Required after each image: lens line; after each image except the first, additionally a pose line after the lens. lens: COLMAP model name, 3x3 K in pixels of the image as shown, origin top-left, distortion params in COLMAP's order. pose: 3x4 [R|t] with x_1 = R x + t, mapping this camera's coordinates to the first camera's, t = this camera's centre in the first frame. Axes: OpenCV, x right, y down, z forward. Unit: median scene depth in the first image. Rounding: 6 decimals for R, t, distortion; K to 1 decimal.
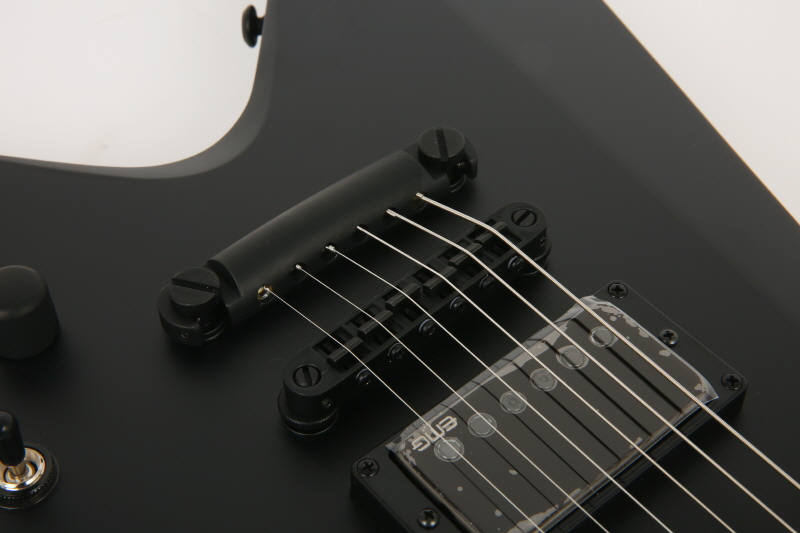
lens RADIAL K [[1455.3, 0, 396.6], [0, 1455.3, 265.2], [0, 0, 1]] dist [0.096311, 0.000000]
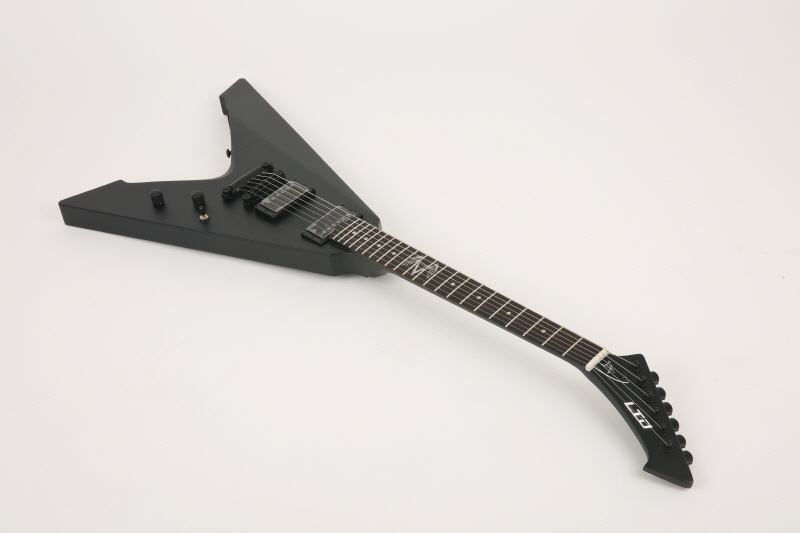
lens RADIAL K [[1605.4, 0, 400.7], [0, 1605.4, 265.9], [0, 0, 1]] dist [0.016044, 0.000000]
pose [[0.989787, -0.138790, 0.032548, 0.317054], [0.142273, 0.976092, -0.164325, 1.523284], [-0.008963, 0.167277, 0.985869, -5.526501]]
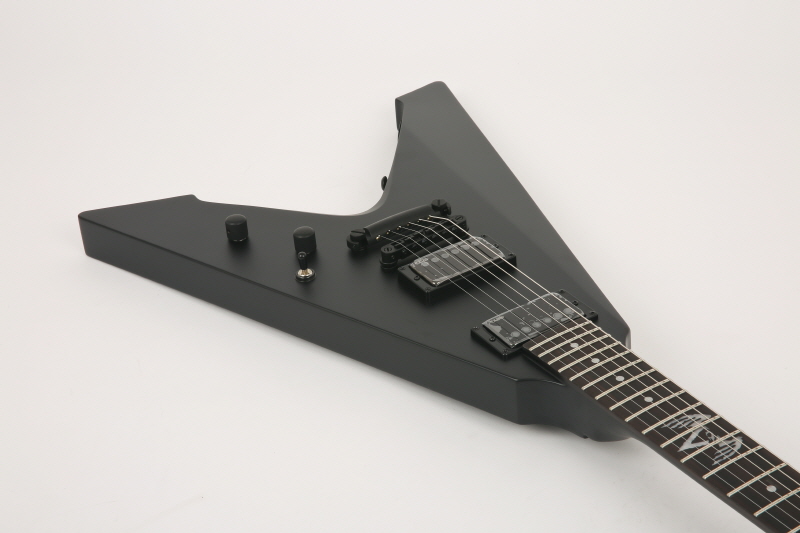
lens RADIAL K [[1455.3, 0, 394.1], [0, 1455.3, 265.5], [0, 0, 1]] dist [0.096311, 0.000000]
pose [[0.991104, 0.027350, -0.130250, 0.377166], [-0.062042, 0.960761, -0.270349, 0.976811], [0.117745, 0.276024, 0.953911, -2.129270]]
